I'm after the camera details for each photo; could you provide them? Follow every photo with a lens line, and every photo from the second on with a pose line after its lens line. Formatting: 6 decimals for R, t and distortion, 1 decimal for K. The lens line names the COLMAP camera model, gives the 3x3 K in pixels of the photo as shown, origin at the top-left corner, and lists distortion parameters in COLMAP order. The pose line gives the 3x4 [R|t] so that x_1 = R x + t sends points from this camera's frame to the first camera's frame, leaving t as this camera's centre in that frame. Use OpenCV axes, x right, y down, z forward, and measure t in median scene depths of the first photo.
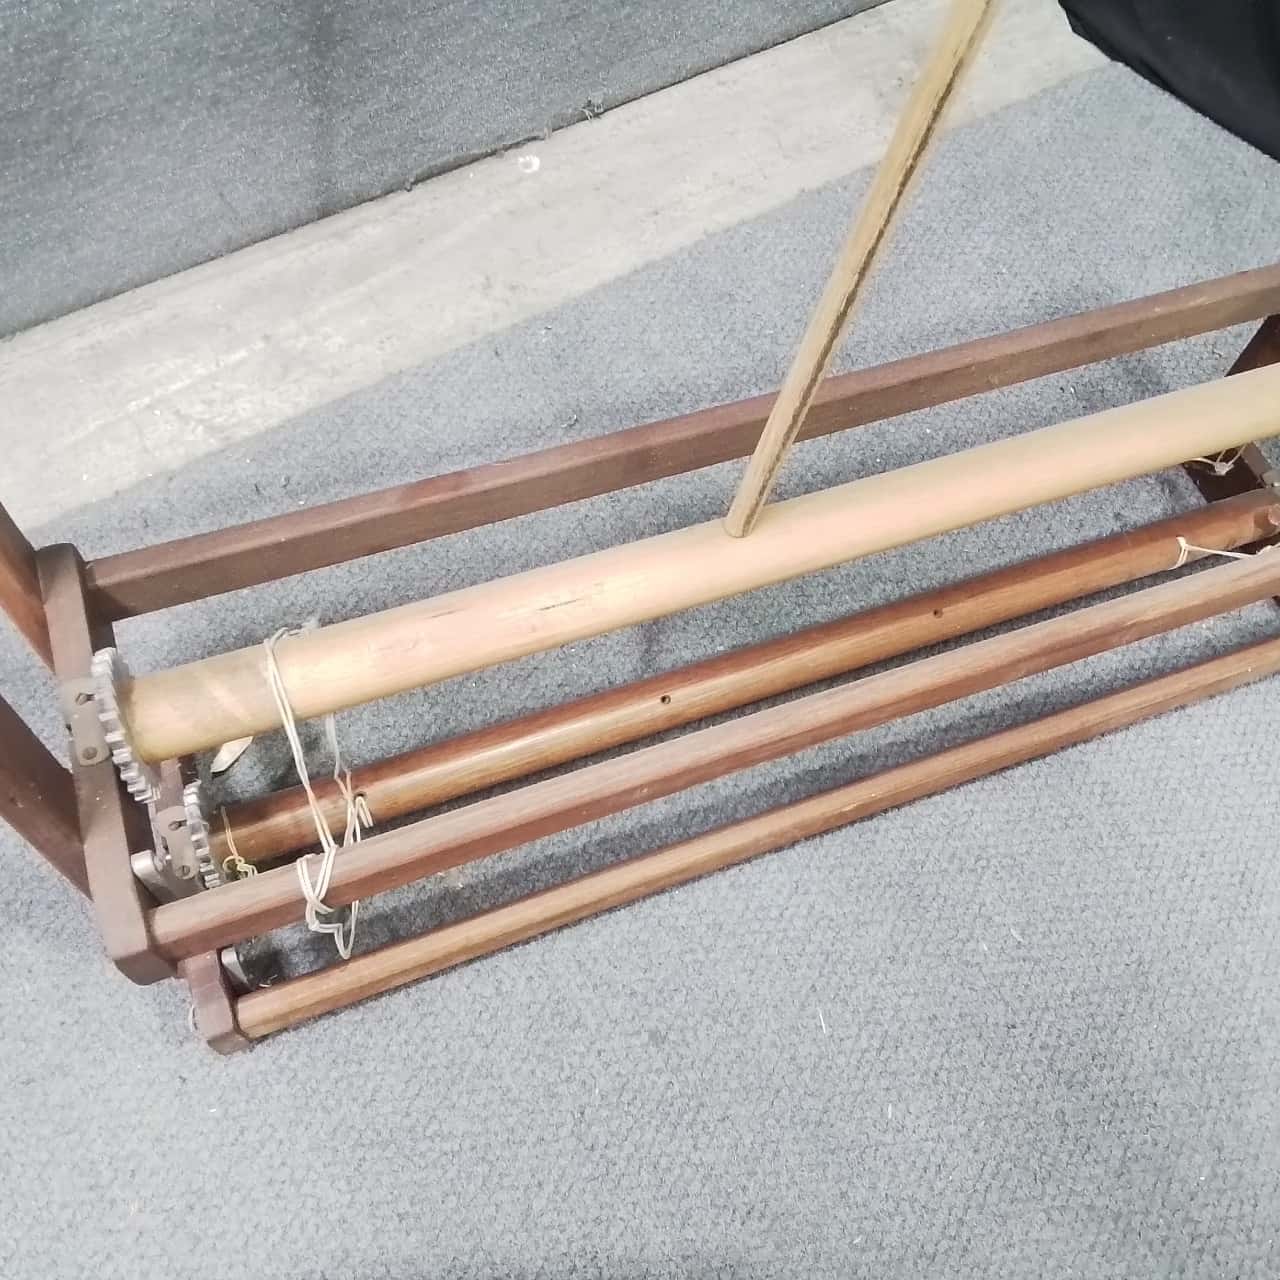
lens RADIAL K [[1149.8, 0, 649.2], [0, 1149.8, 641.6], [0, 0, 1]] dist [0.070690, -0.099832]
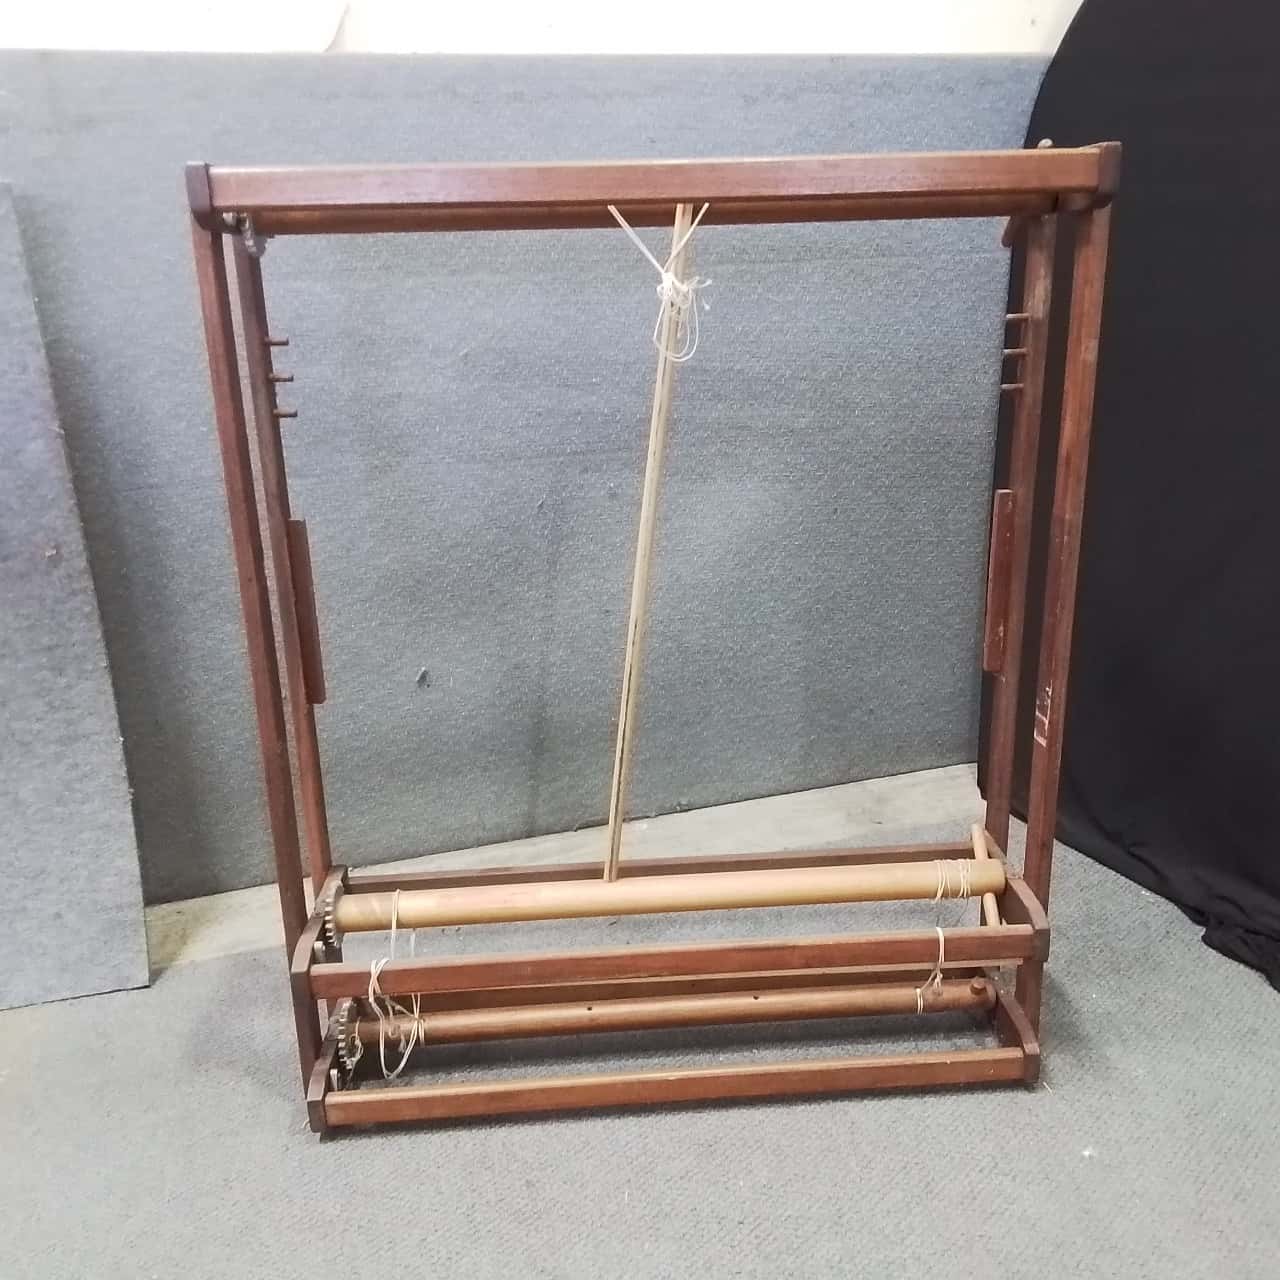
lens RADIAL K [[1149.8, 0, 681.4], [0, 1149.8, 669.3], [0, 0, 1]] dist [0.070690, -0.099832]
pose [[0.954129, 0.000924, -0.299393, 0.590433], [-0.204484, 0.732433, -0.649406, 0.687443], [0.218685, 0.680838, 0.699025, -0.538831]]
